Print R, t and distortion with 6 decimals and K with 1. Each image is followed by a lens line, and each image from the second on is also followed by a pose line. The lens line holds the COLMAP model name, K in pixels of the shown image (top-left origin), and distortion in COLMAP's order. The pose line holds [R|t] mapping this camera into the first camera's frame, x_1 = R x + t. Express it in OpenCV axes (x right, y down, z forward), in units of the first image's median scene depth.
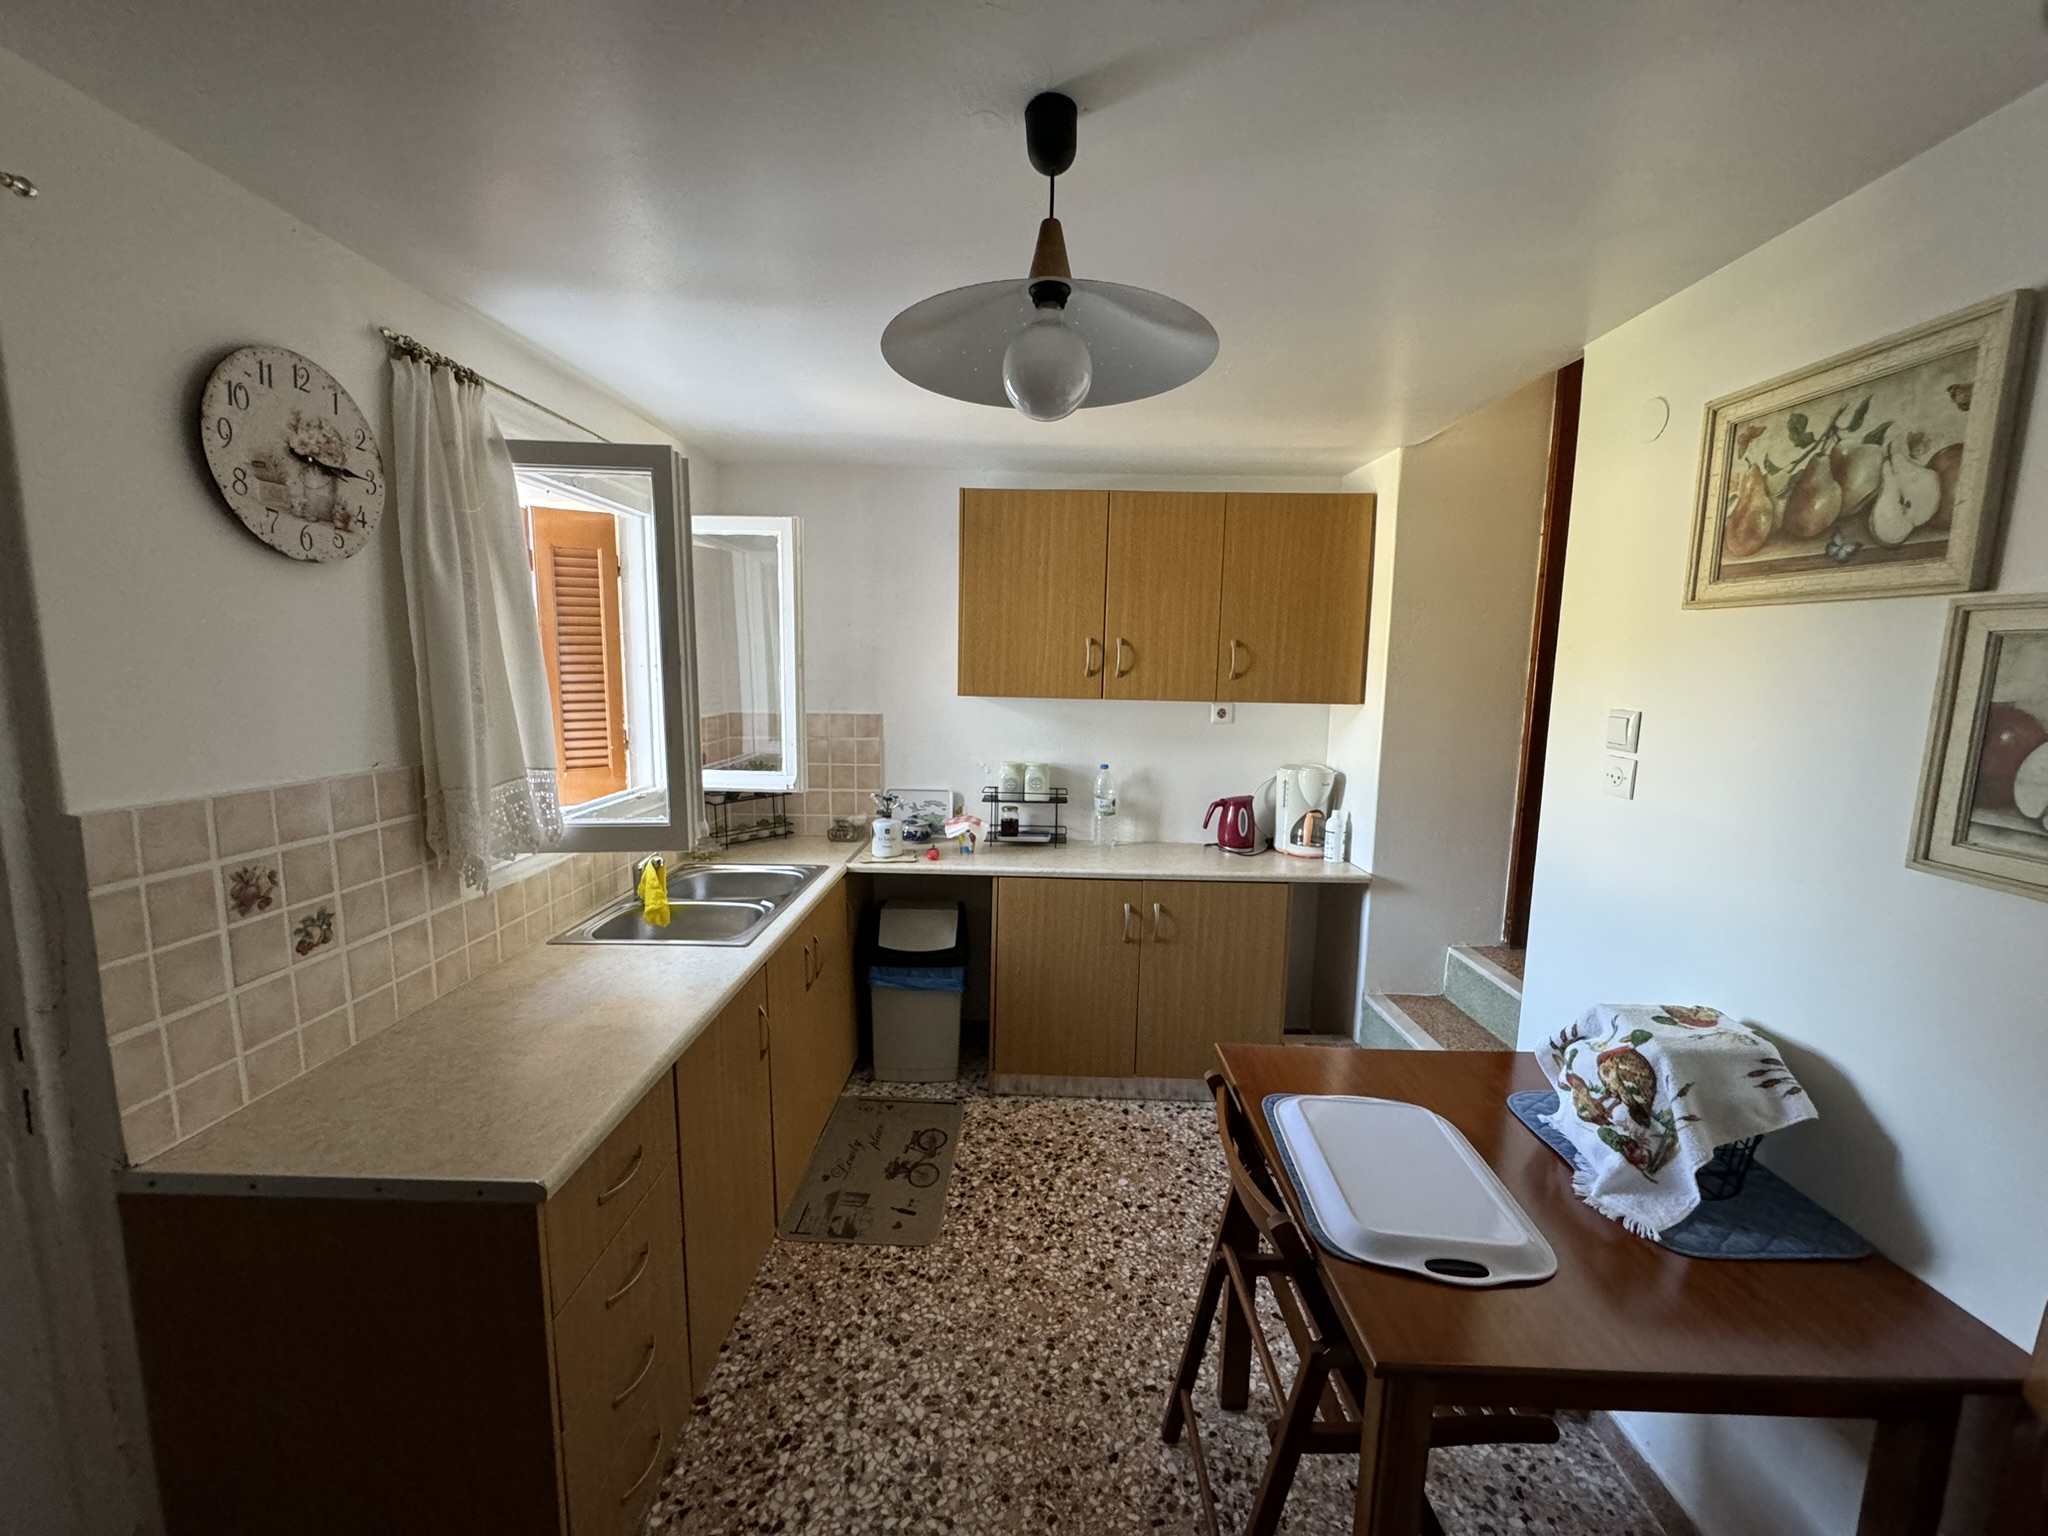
lens RADIAL K [[818.5, 0, 1024.8], [0, 818.5, 770.3], [0, 0, 1]] dist [-0.002673, -0.000031]
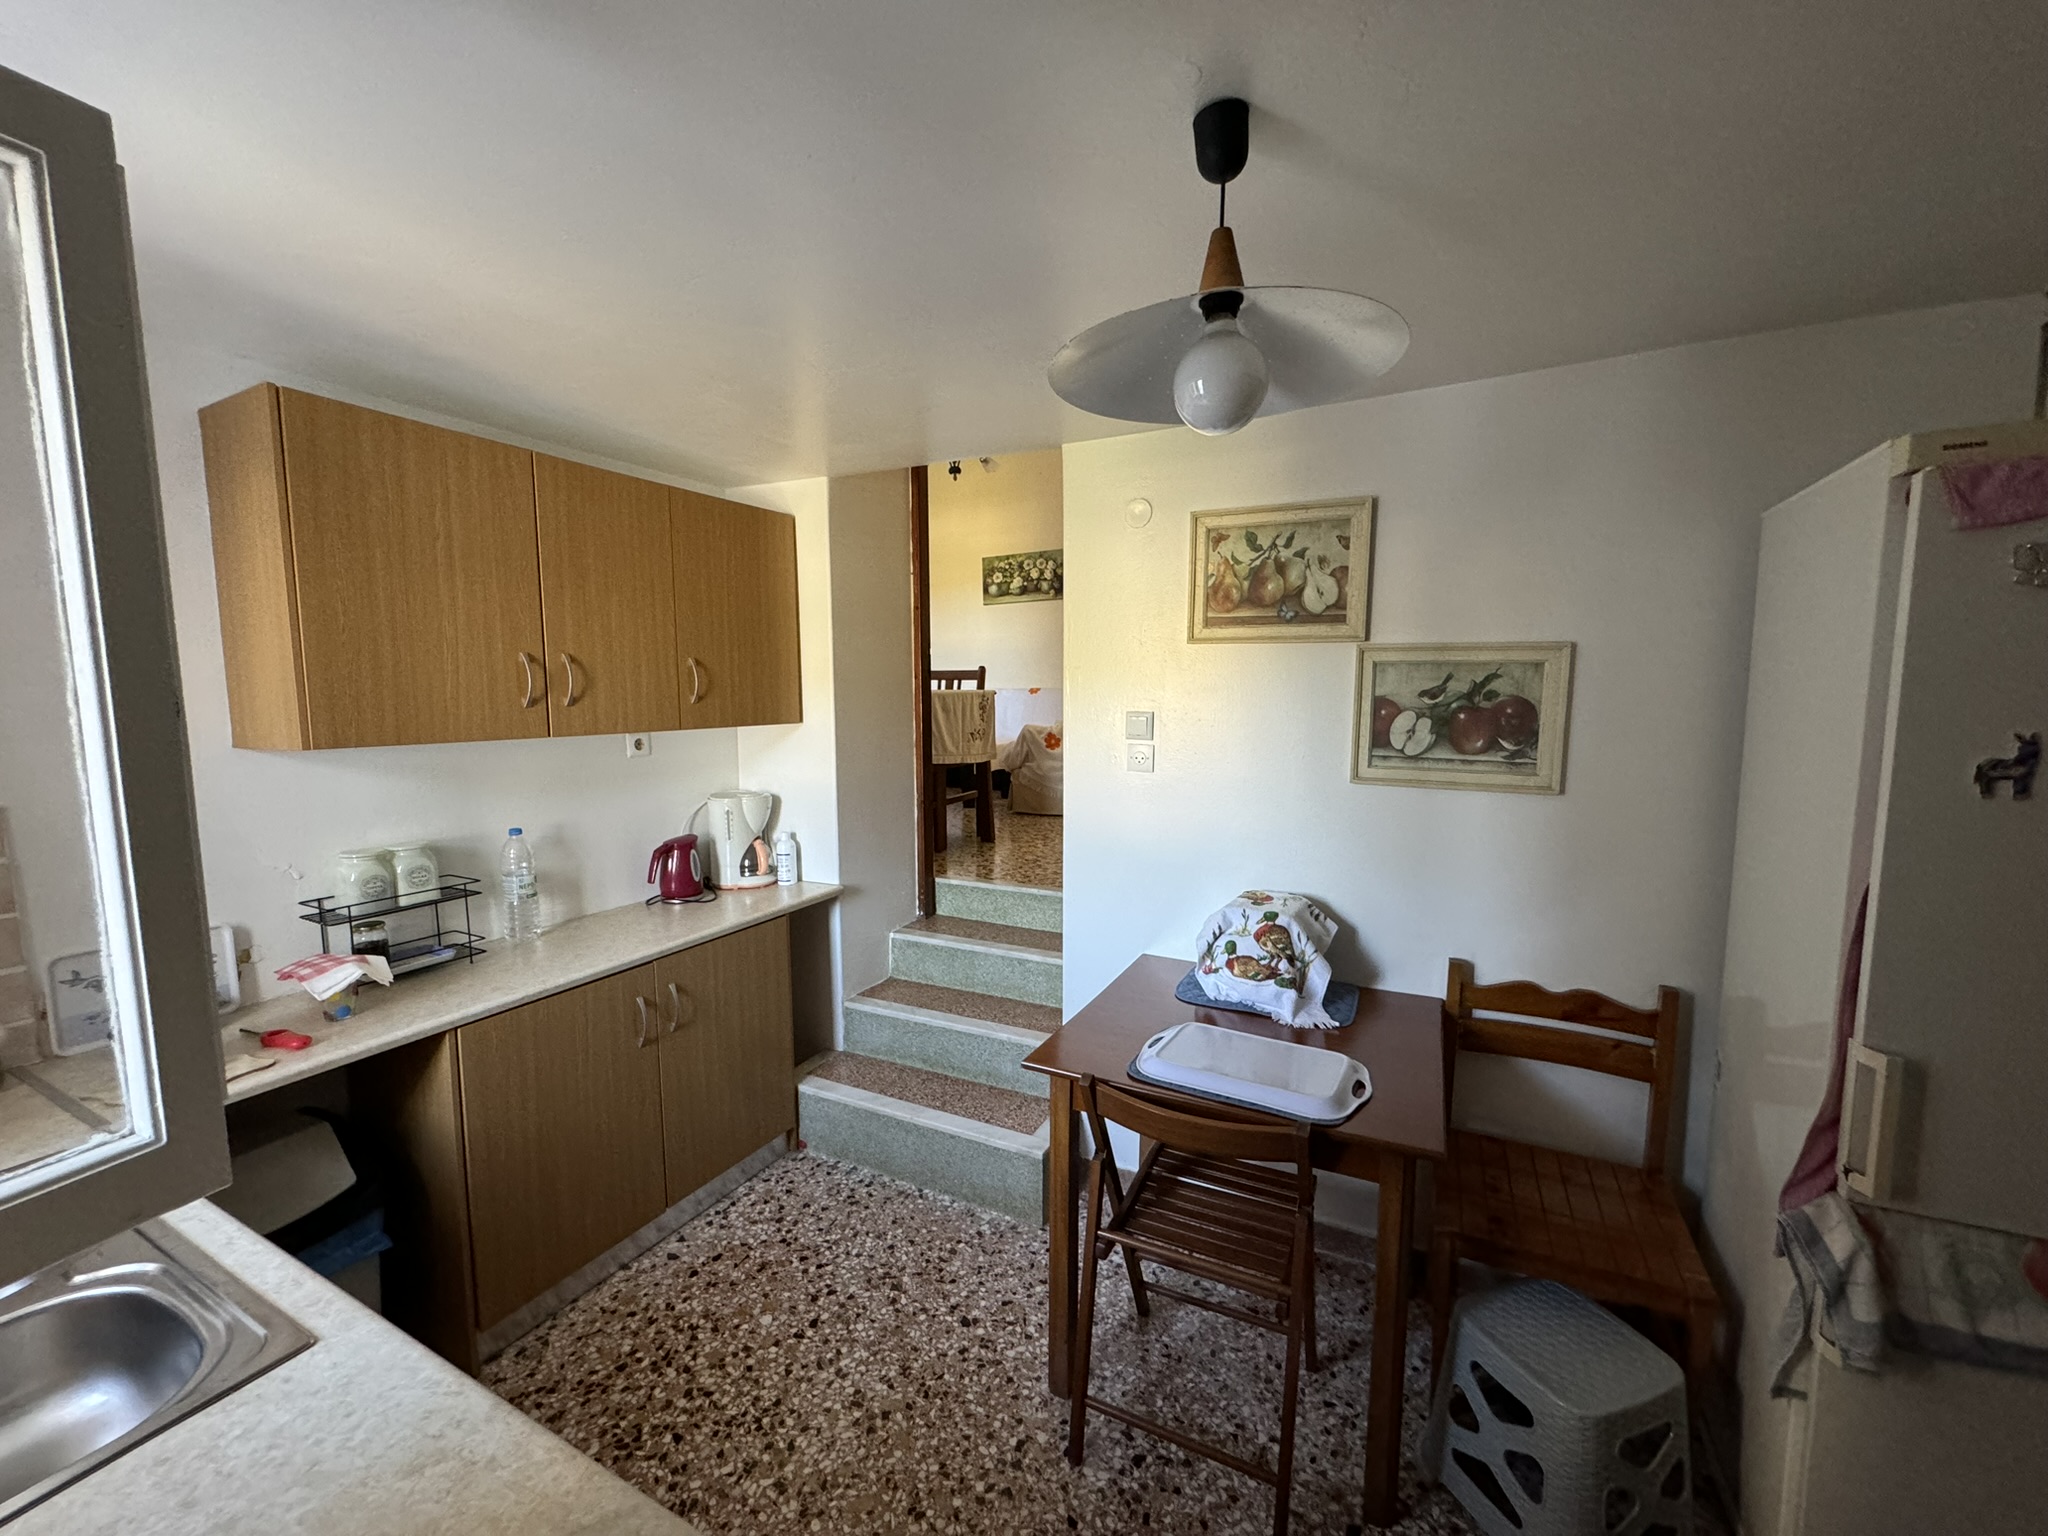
lens RADIAL K [[818.5, 0, 1018.7], [0, 818.5, 771.6], [0, 0, 1]] dist [-0.002673, -0.000031]
pose [[0.446275, -0.112426, 0.887806, -0.501216], [0.129459, 0.989752, 0.060261, -0.063983], [-0.885483, 0.088041, 0.456256, 0.414637]]
